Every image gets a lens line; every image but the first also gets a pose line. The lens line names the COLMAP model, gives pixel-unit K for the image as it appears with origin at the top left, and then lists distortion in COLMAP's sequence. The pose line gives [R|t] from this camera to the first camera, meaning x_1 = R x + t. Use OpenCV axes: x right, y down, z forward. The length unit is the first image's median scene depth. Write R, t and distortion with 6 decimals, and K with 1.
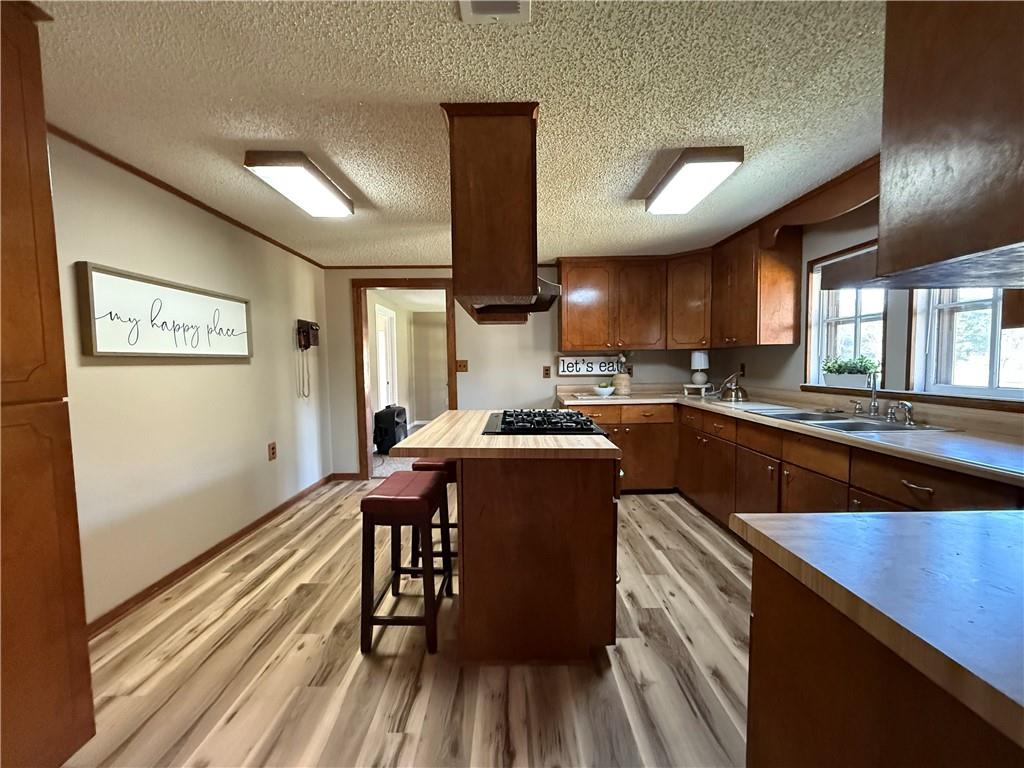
lens RADIAL K [[405.0, 0, 512.0], [0, 405.0, 384.0], [0, 0, 1]] dist [0.000345, 0.000105]
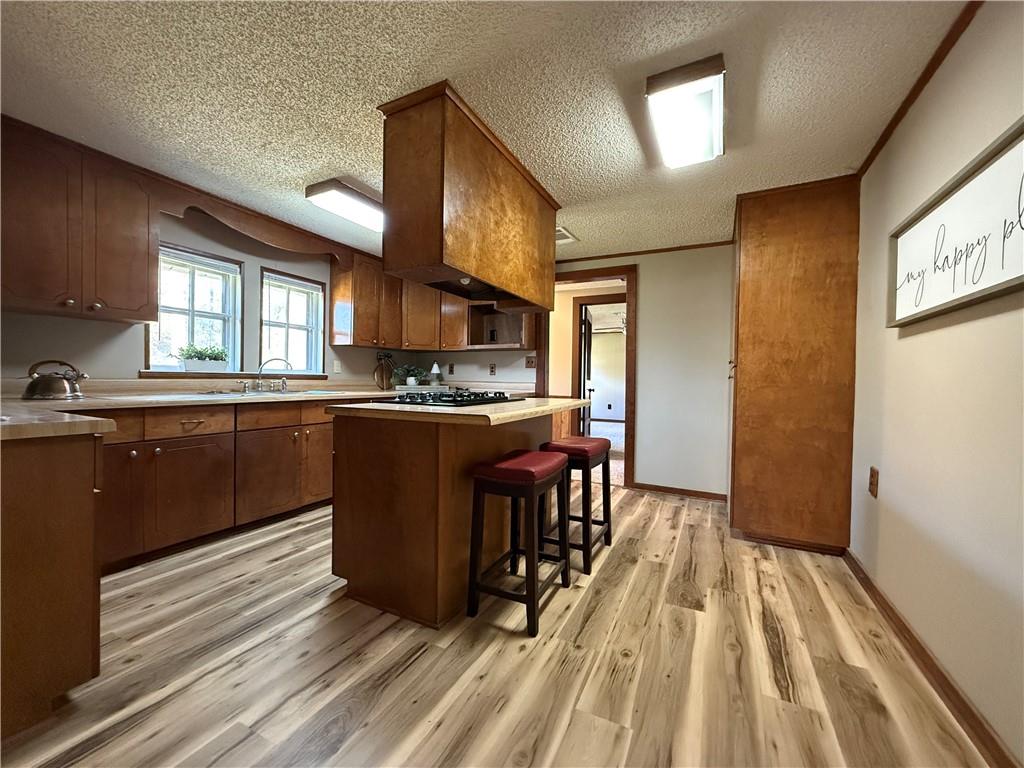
lens RADIAL K [[405.0, 0, 512.0], [0, 405.0, 384.0], [0, 0, 1]] dist [0.000345, 0.000105]
pose [[-0.890316, -0.007393, 0.455283, -0.522285], [0.019354, 0.998350, 0.054059, -0.003102], [-0.454932, 0.056941, -0.888704, 1.776060]]
